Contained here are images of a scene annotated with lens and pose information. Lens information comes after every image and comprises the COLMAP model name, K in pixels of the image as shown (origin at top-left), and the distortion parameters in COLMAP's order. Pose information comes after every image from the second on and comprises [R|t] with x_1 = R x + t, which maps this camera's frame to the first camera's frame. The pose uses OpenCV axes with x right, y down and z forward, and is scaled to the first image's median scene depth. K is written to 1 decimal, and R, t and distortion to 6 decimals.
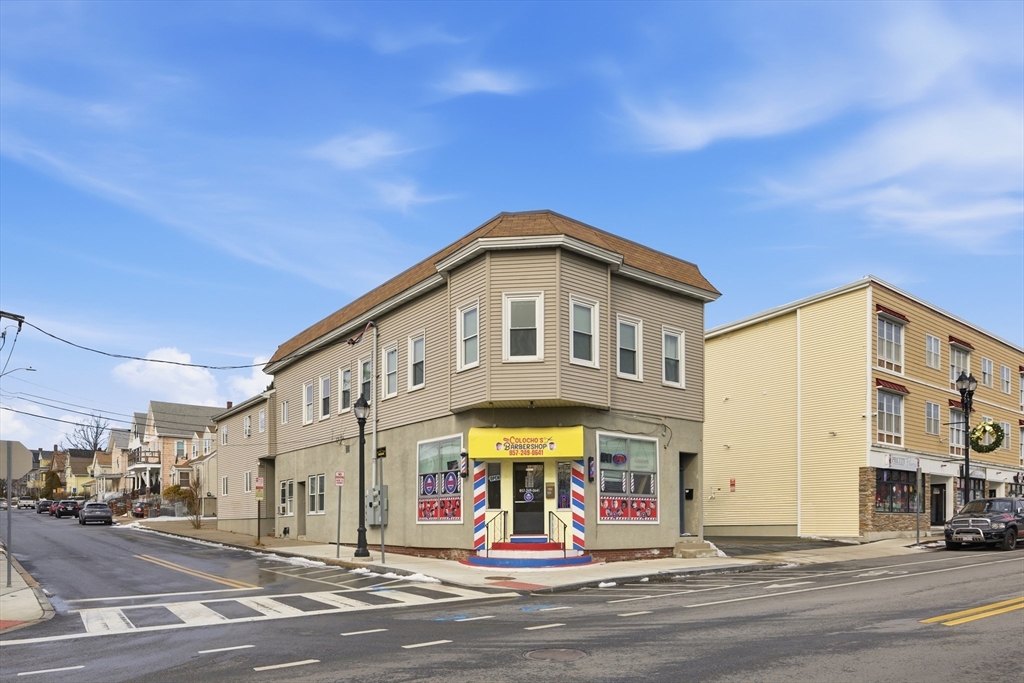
lens RADIAL K [[655.5, 0, 512.0], [0, 655.5, 341.5], [0, 0, 1]] dist [-0.004860, -0.000866]
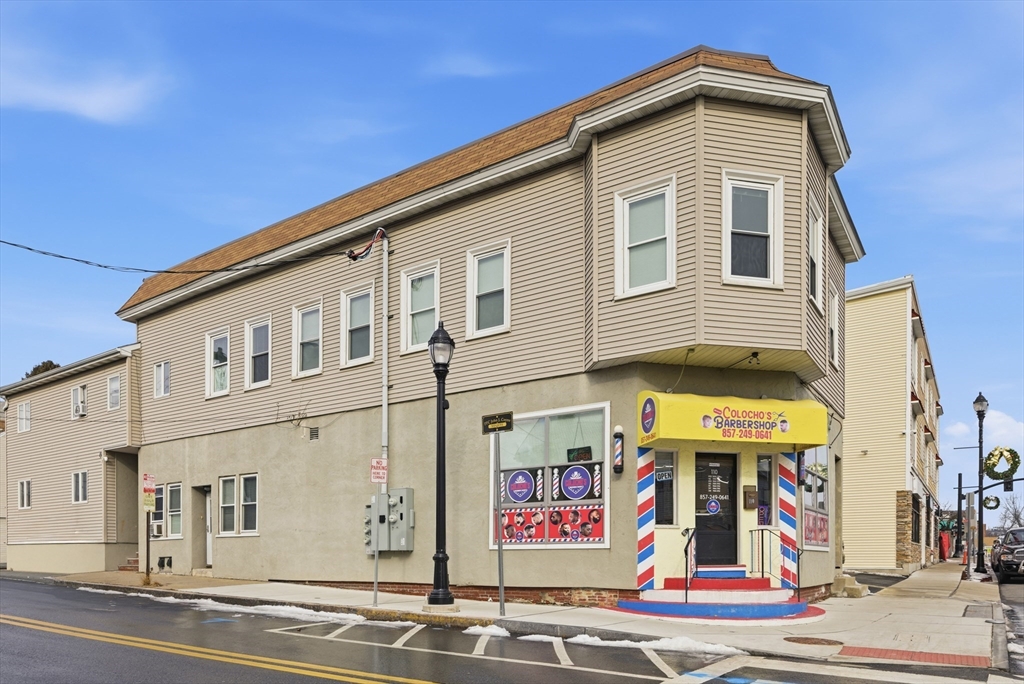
lens RADIAL K [[691.4, 0, 511.6], [0, 691.4, 415.5], [0, 0, 1]] dist [-0.004499, -0.002149]
pose [[0.953175, 0.063632, 0.295649, -0.344080], [-0.083676, 0.994939, 0.055635, 0.121689], [-0.290612, -0.077768, 0.953675, 0.404712]]
